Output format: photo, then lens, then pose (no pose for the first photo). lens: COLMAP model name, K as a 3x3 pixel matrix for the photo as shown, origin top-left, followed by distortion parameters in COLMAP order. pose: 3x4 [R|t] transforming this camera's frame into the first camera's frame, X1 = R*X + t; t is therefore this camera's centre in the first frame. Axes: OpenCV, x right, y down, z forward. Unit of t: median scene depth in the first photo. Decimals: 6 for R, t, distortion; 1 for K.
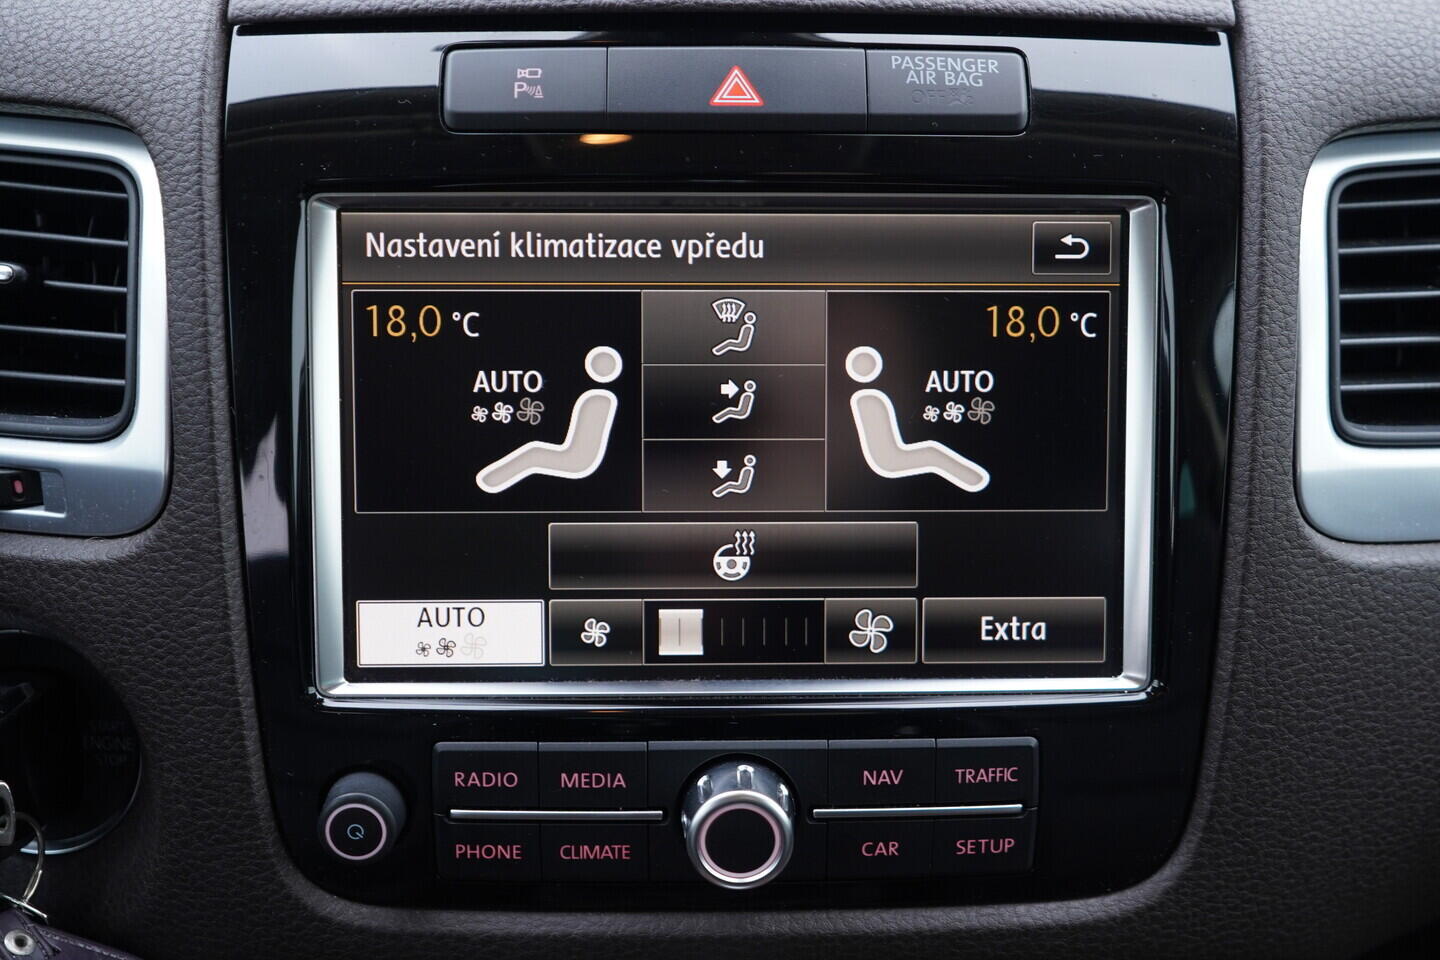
lens RADIAL K [[1476.2, 0, 722.1], [0, 1476.2, 476.5], [0, 0, 1]] dist [0.001321, 0.000000]
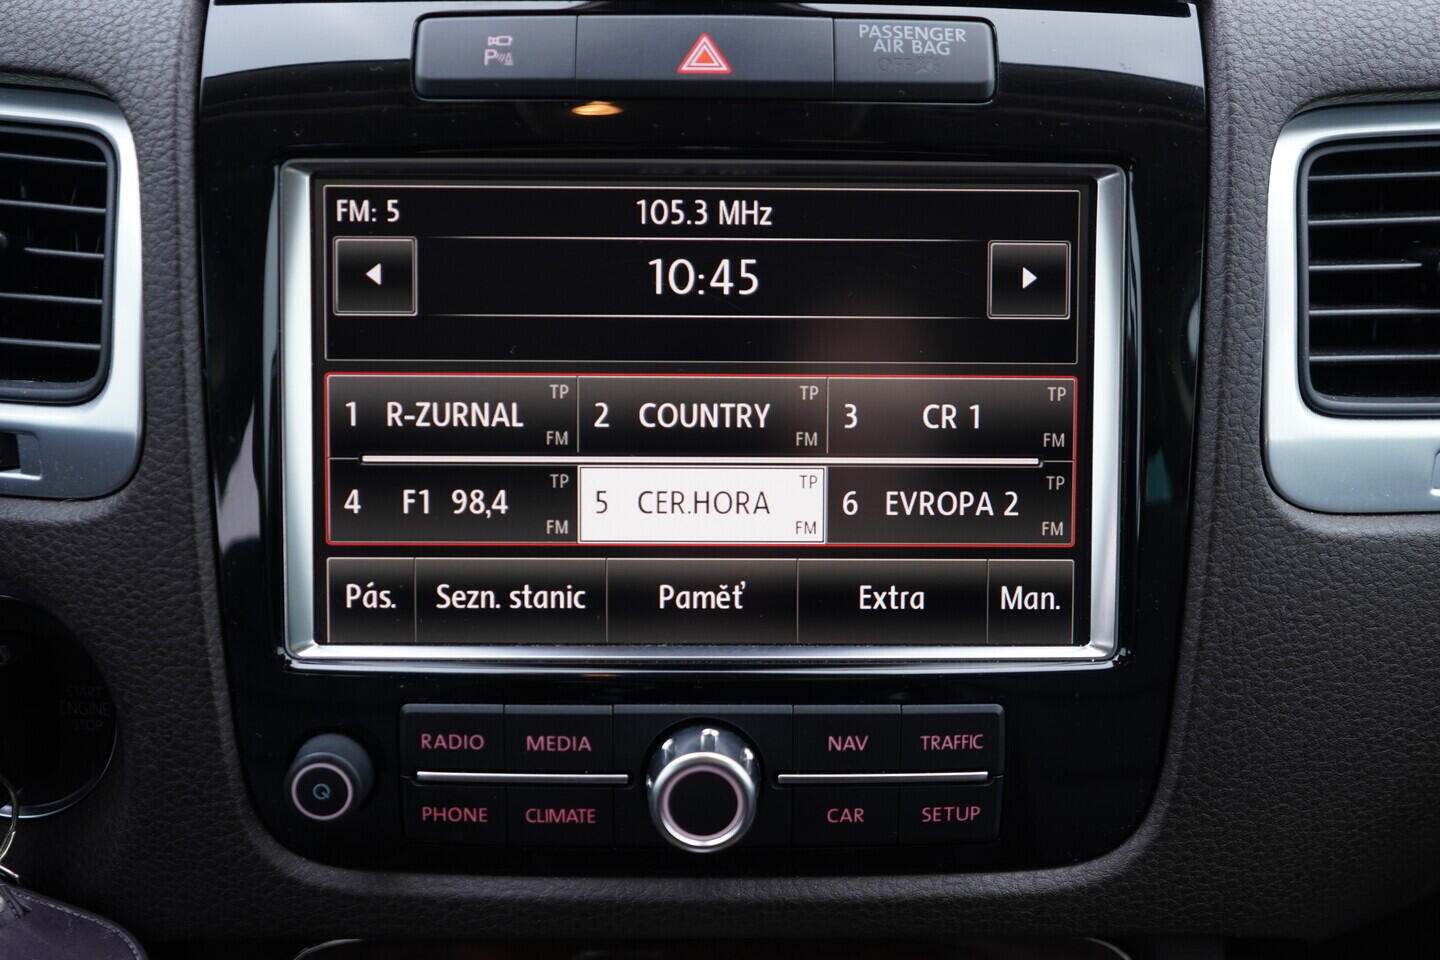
lens RADIAL K [[1476.2, 0, 718.6], [0, 1476.2, 474.8], [0, 0, 1]] dist [0.001321, 0.000000]
pose [[0.999878, 0.005785, -0.014488, 0.034457], [-0.005956, 0.999912, -0.011817, 0.033998], [0.014418, 0.011902, 0.999825, -0.004547]]
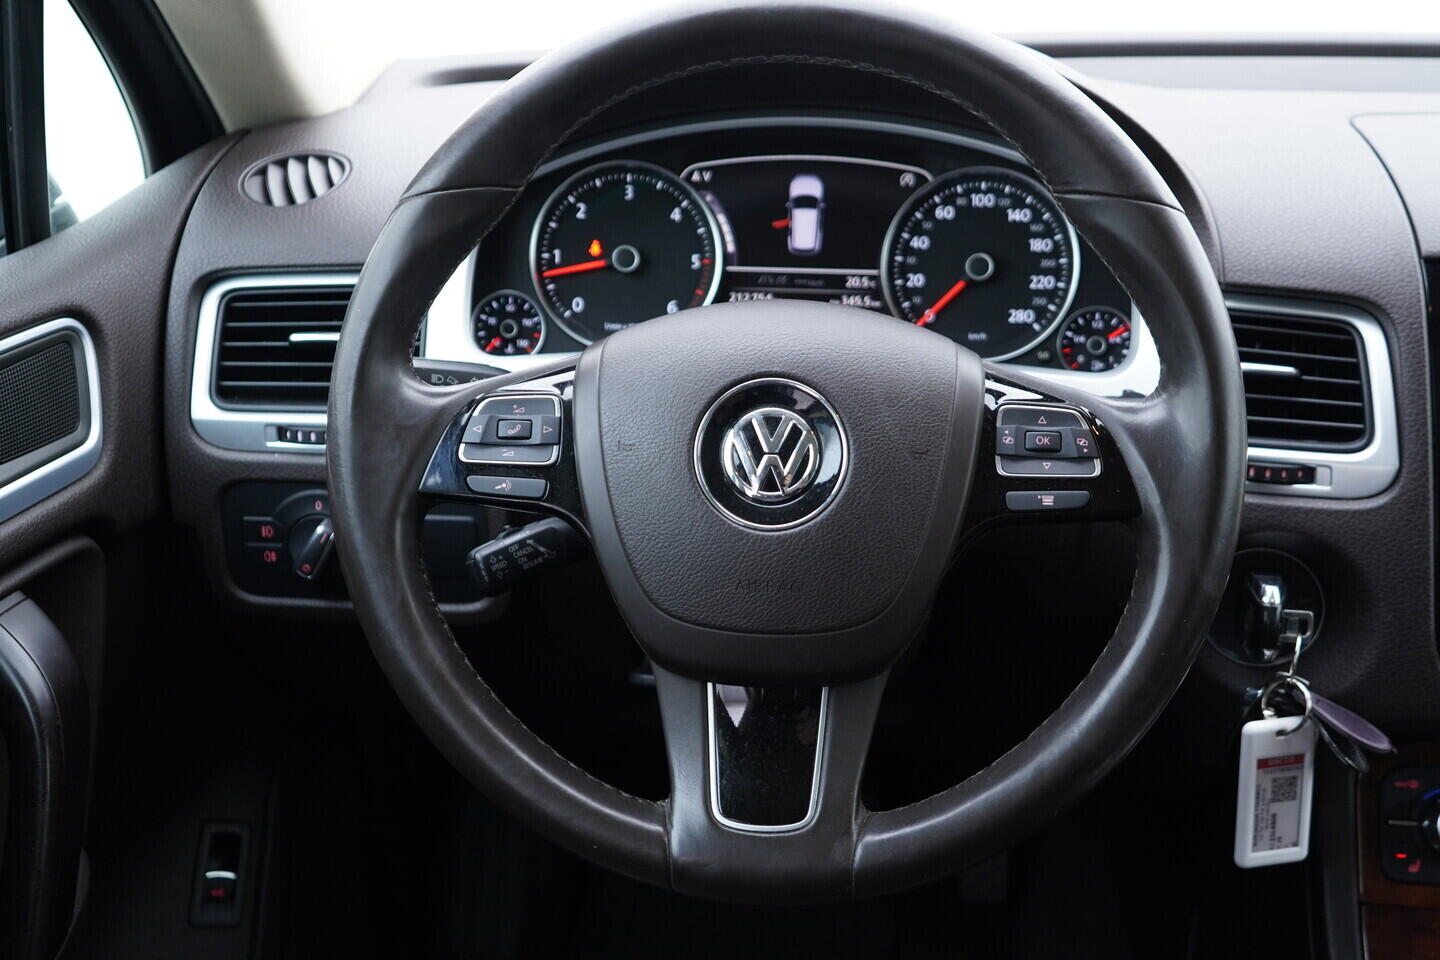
lens RADIAL K [[1476.2, 0, 723.0], [0, 1476.2, 481.0], [0, 0, 1]] dist [0.001321, 0.000000]
pose [[0.993324, 0.041313, -0.107703, -1.084865], [-0.050483, 0.995199, -0.083848, 0.237346], [0.103722, 0.088725, 0.990641, -1.166724]]
